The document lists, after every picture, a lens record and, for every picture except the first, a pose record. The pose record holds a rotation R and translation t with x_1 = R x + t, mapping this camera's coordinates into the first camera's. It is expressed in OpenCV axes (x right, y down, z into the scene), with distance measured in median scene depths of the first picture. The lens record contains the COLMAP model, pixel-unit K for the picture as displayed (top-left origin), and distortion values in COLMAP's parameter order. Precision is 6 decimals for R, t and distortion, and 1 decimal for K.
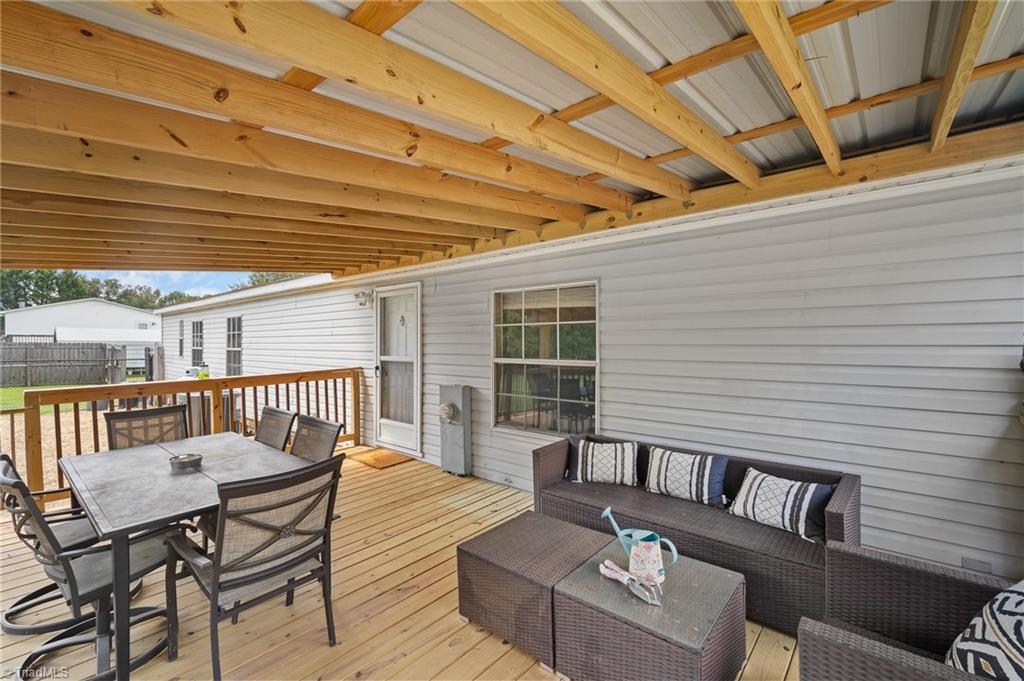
lens RADIAL K [[450.5, 0, 510.3], [0, 450.5, 340.3], [0, 0, 1]] dist [-0.010057, -0.000337]
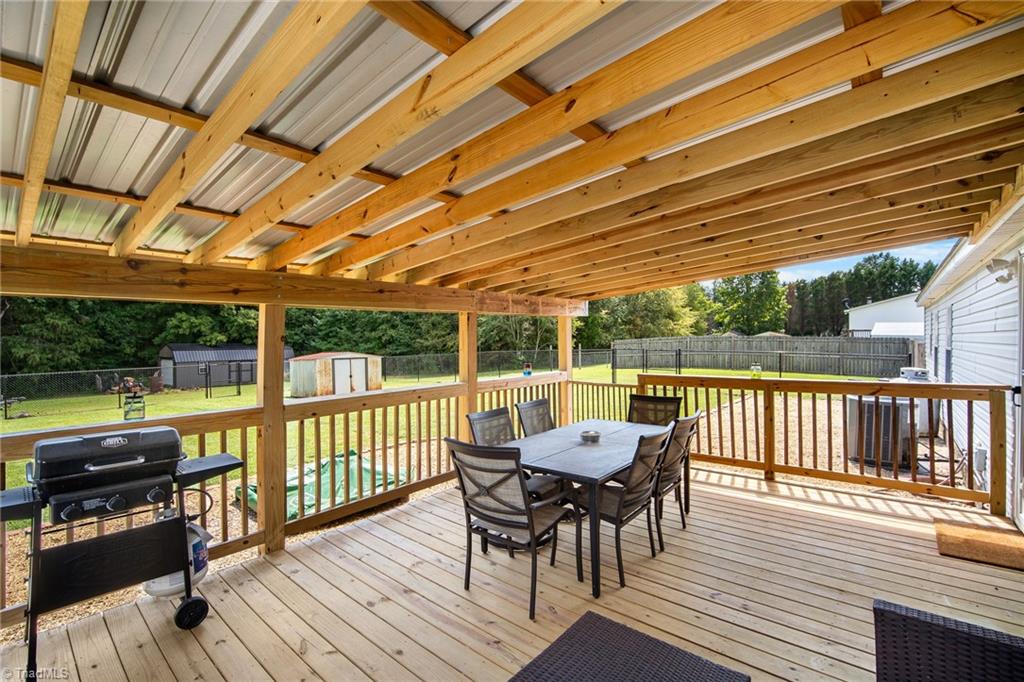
lens RADIAL K [[450.5, 0, 481.6], [0, 450.5, 340.4], [0, 0, 1]] dist [-0.010057, -0.000337]
pose [[-0.022395, 0.009363, -0.999705, 0.350392], [0.004401, 0.999947, 0.009267, -0.010583], [0.999740, -0.004192, -0.022435, 0.437200]]
